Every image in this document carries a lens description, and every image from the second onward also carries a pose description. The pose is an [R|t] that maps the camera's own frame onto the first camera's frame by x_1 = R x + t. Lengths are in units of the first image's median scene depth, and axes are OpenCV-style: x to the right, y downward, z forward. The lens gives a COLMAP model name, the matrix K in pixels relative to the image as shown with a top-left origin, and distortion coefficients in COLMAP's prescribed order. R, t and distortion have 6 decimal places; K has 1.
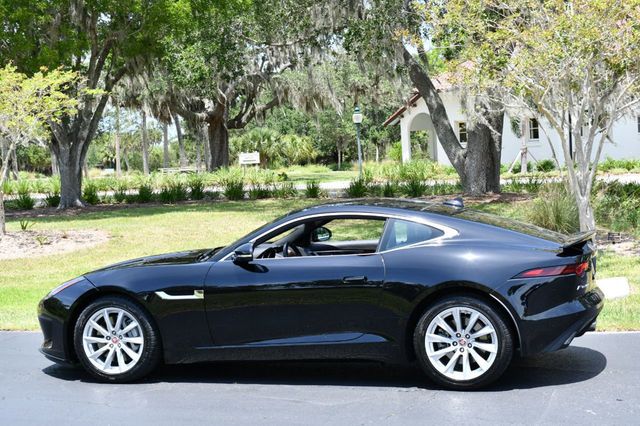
lens RADIAL K [[1129.3, 0, 320.0], [0, 1129.3, 213.0], [0, 0, 1]] dist [0.029085, -0.064249]
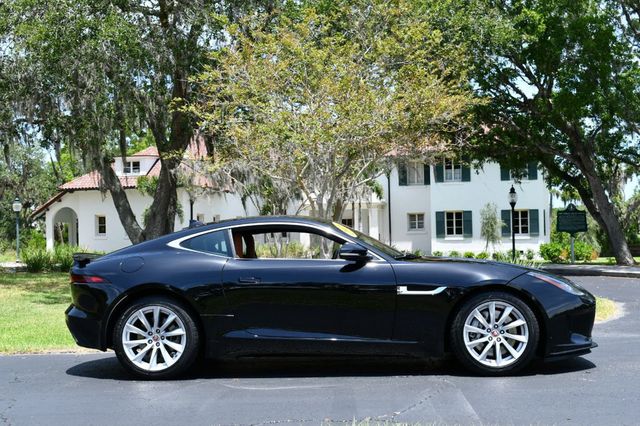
lens RADIAL K [[912.5, 0, 320.0], [0, 912.5, 213.0], [0, 0, 1]] dist [-0.011606, -0.025409]
pose [[0.910533, 0.045188, 0.410959, -0.092115], [-0.003206, 0.994751, -0.102276, 0.021373], [-0.413424, 0.091809, 0.905898, 0.048039]]
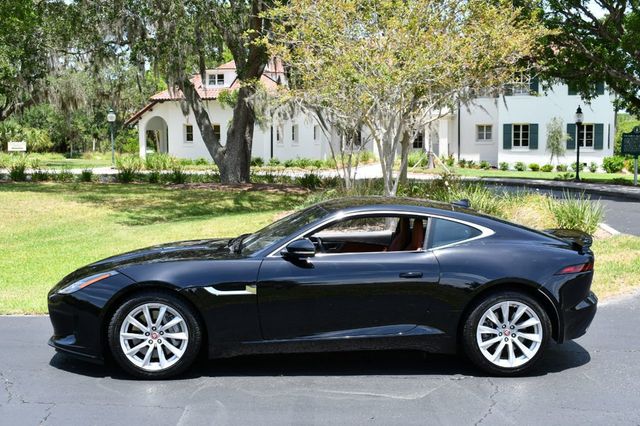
lens RADIAL K [[839.4, 0, 320.0], [0, 839.4, 213.0], [0, 0, 1]] dist [-0.035379, 0.027463]
pose [[0.942807, 0.017434, 0.332884, -0.076531], [-0.025110, 0.999508, 0.018772, -0.003047], [-0.332393, -0.026057, 0.942781, 0.071010]]
